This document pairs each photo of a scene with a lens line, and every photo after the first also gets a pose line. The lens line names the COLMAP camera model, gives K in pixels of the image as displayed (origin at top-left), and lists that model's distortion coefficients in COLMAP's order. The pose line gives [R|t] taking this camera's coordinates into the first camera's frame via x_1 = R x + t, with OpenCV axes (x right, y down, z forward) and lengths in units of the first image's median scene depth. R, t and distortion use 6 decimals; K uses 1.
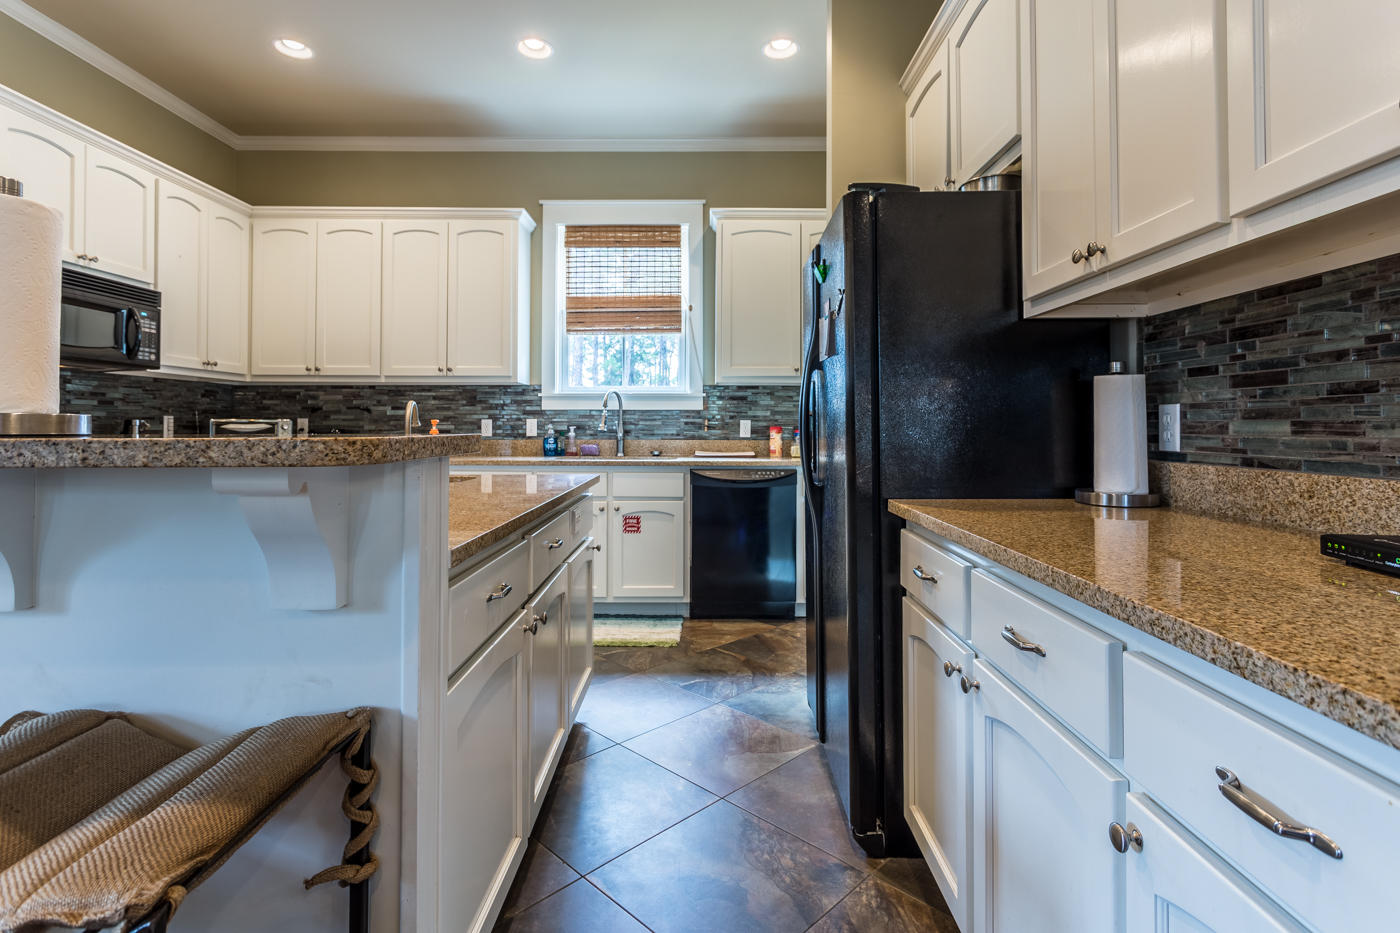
lens RADIAL K [[680.7, 0, 700.0], [0, 680.7, 411.8], [0, 0, 1]] dist [0.000780, 0.001063]
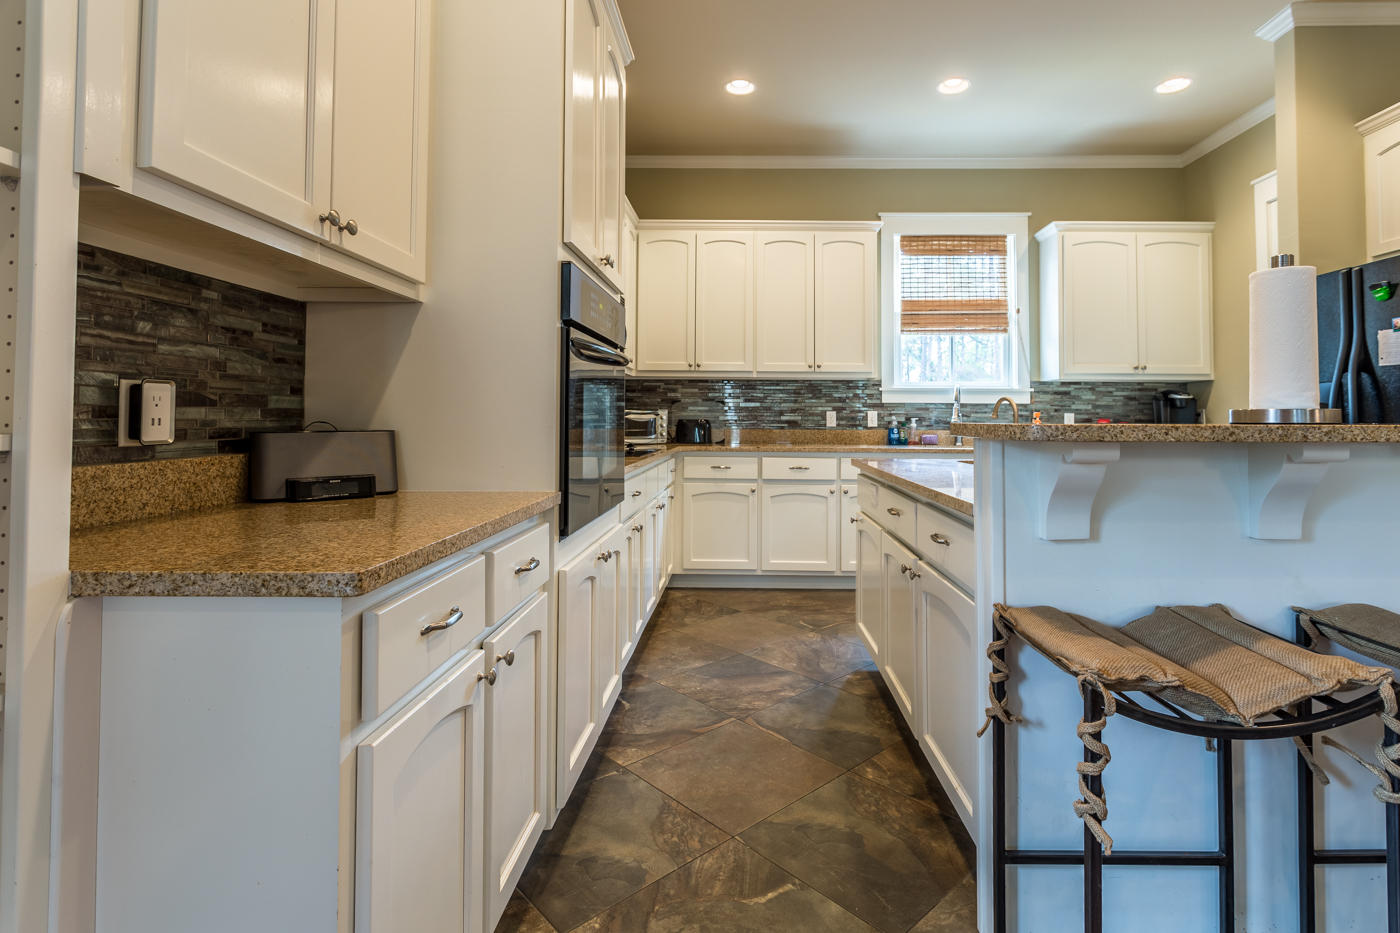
lens RADIAL K [[682.3, 0, 732.7], [0, 682.3, 396.2], [0, 0, 1]] dist [-0.009506, 0.000516]
pose [[0.999770, 0.004497, -0.020967, -0.458580], [-0.004726, 0.999930, -0.010882, -0.000628], [0.020917, 0.010978, 0.999721, -0.107056]]
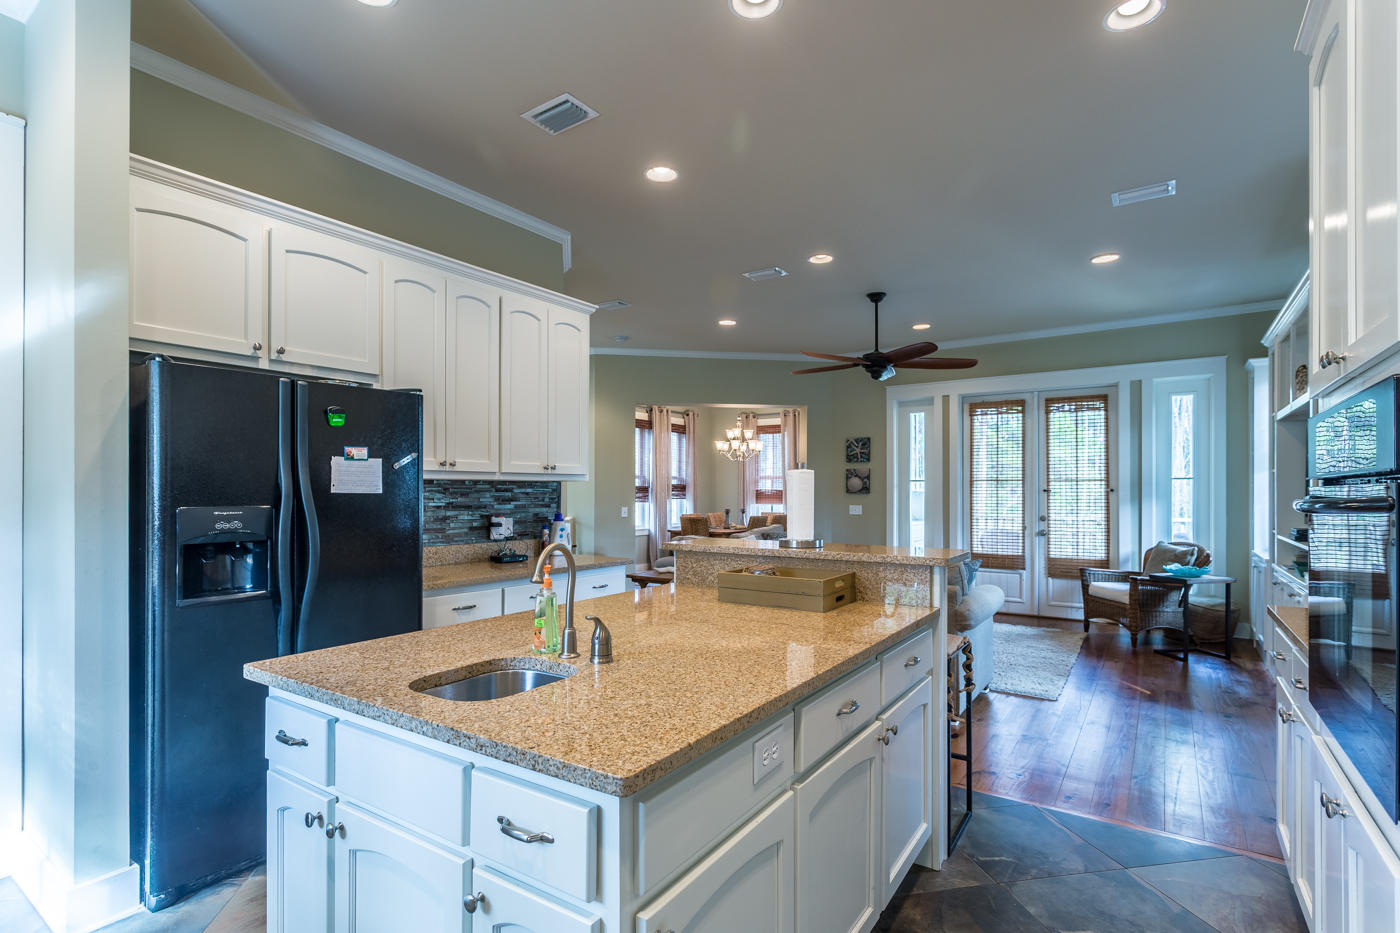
lens RADIAL K [[680.0, 0, 706.5], [0, 680.0, 490.8], [0, 0, 1]] dist [-0.000798, -0.000025]
pose [[-0.830578, 0.000620, 0.556902, -0.490354], [-0.013637, 0.999677, -0.021452, -0.029711], [-0.556735, -0.025412, -0.830301, 0.786050]]
